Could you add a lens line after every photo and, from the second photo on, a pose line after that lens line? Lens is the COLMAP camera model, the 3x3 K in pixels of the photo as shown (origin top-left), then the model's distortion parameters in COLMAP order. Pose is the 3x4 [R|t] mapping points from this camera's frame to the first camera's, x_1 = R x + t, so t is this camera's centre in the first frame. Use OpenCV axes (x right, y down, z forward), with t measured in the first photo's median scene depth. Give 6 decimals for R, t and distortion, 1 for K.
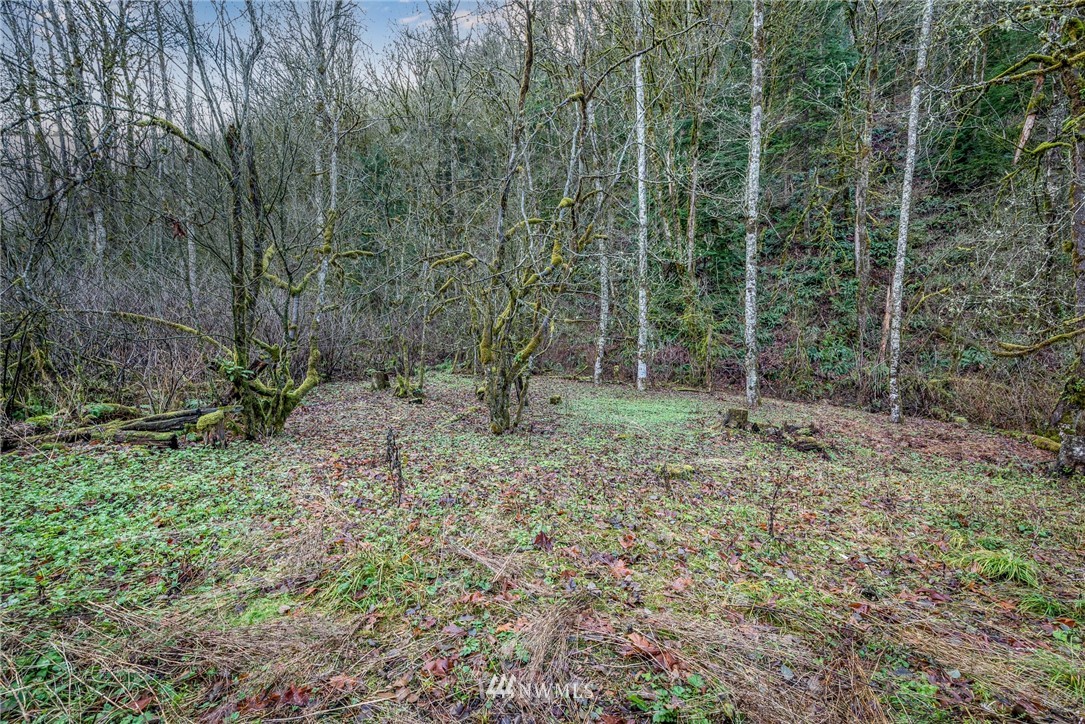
lens RADIAL K [[467.7, 0, 547.4], [0, 467.7, 369.7], [0, 0, 1]] dist [0.009256, -0.000738]
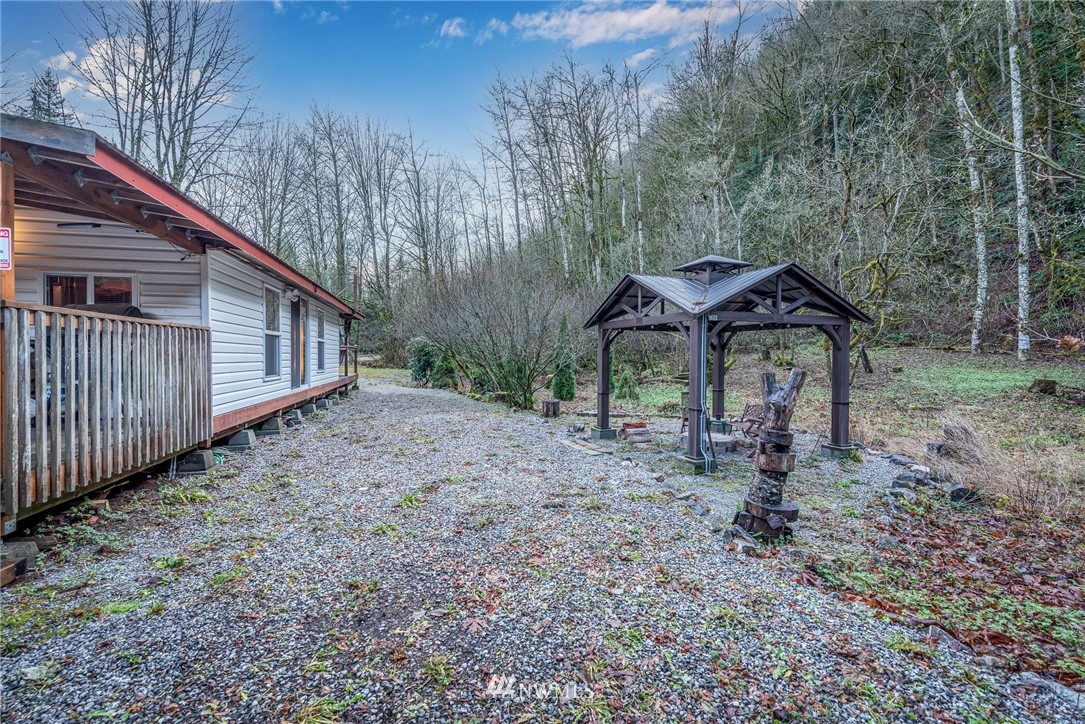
lens RADIAL K [[467.7, 0, 543.3], [0, 467.7, 359.0], [0, 0, 1]] dist [0.009256, -0.000738]
pose [[0.712411, 0.001023, -0.701762, 0.216326], [0.040655, 0.998259, 0.042728, -0.059532], [0.700584, -0.058970, 0.711129, -0.633969]]
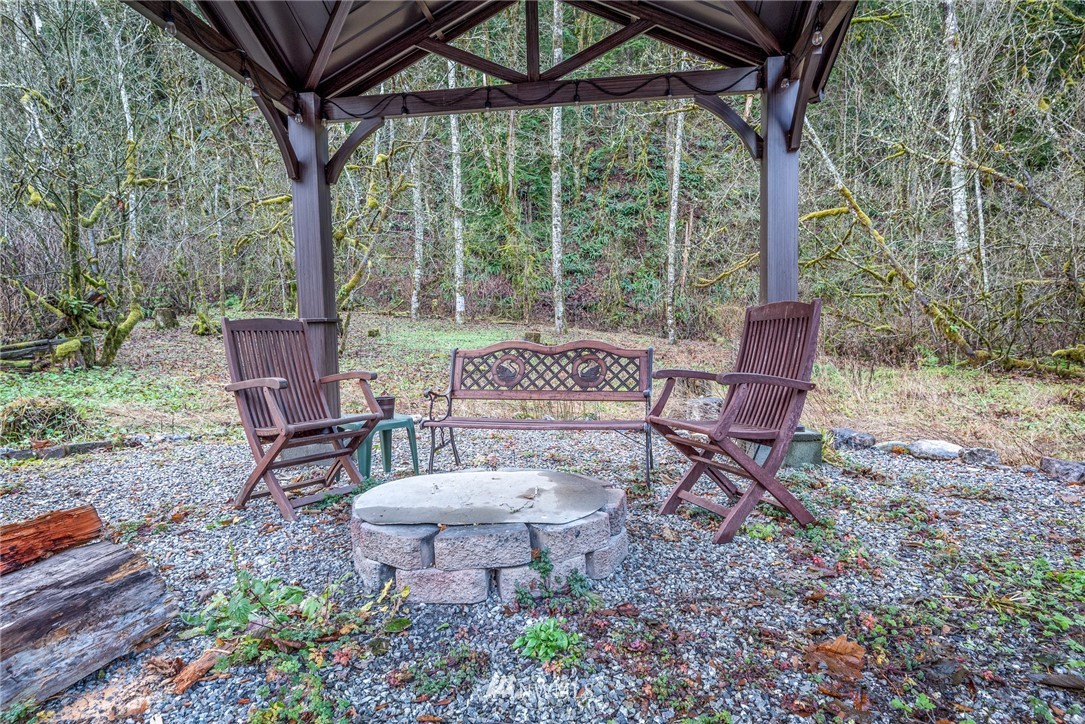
lens RADIAL K [[588.9, 0, 542.3], [0, 588.9, 370.6], [0, 0, 1]] dist [0.006564, -0.000573]
pose [[0.949601, -0.049416, 0.309541, -0.030317], [0.015553, 0.993707, 0.110926, 0.008245], [-0.313075, -0.100522, 0.944394, -0.293298]]
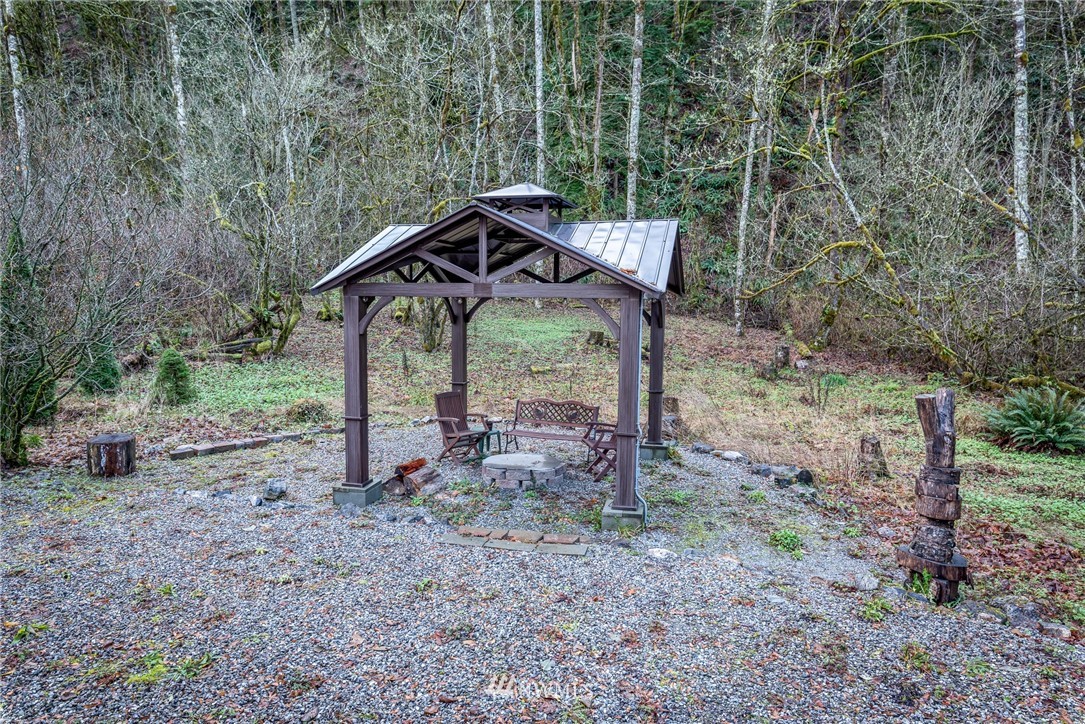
lens RADIAL K [[669.6, 0, 547.0], [0, 669.6, 358.2], [0, 0, 1]] dist [-0.008187, 0.000688]
pose [[0.983484, -0.018783, 0.180018, -0.067322], [-0.008832, 0.988436, 0.151384, -0.087931], [-0.180780, -0.150474, 0.971945, -0.600205]]
